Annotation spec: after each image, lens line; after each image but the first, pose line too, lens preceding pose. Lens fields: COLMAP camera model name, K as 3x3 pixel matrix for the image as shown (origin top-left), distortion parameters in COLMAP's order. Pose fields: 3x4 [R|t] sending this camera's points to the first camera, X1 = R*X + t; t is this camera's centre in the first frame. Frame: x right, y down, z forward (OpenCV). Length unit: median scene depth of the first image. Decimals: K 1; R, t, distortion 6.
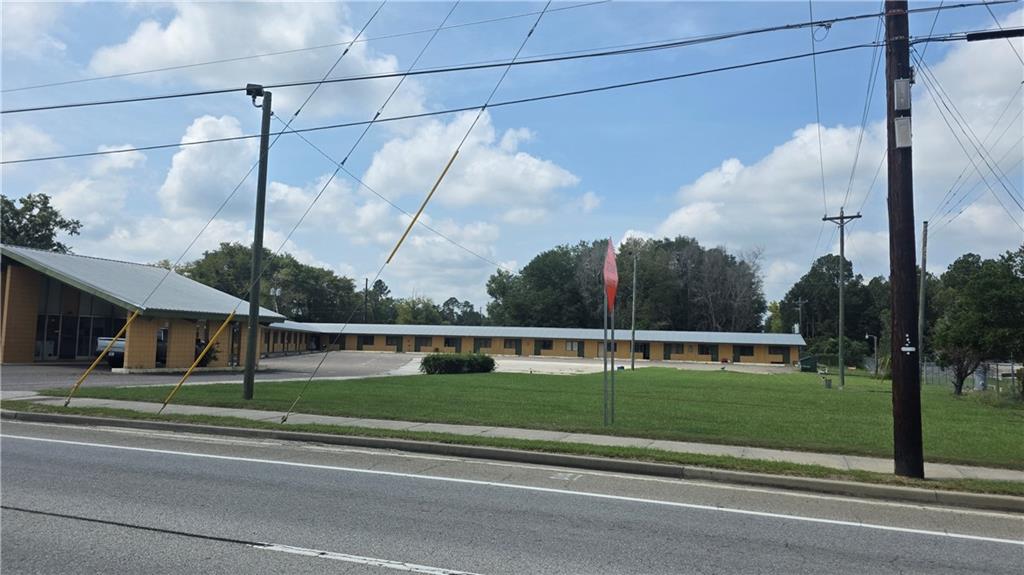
lens RADIAL K [[729.1, 0, 528.4], [0, 729.1, 298.3], [0, 0, 1]] dist [0.059644, -0.066339]
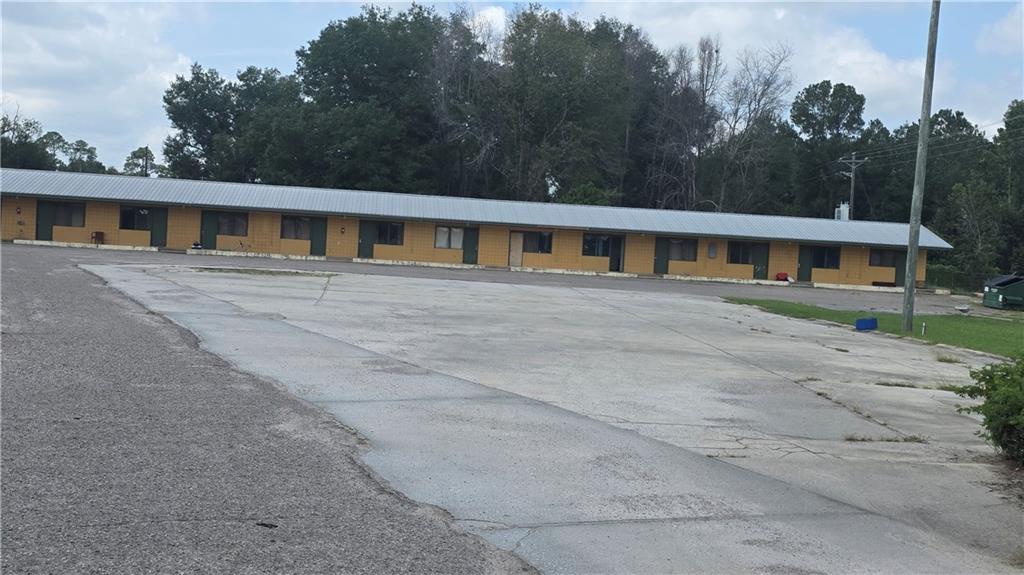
lens RADIAL K [[1064.5, 0, 509.7], [0, 1064.5, 288.9], [0, 0, 1]] dist [0.045850, 0.000000]
pose [[0.947462, 0.011677, 0.319656, -0.092518], [-0.049660, 0.992587, 0.110931, 0.022341], [-0.315991, -0.120977, 0.941018, 0.360531]]
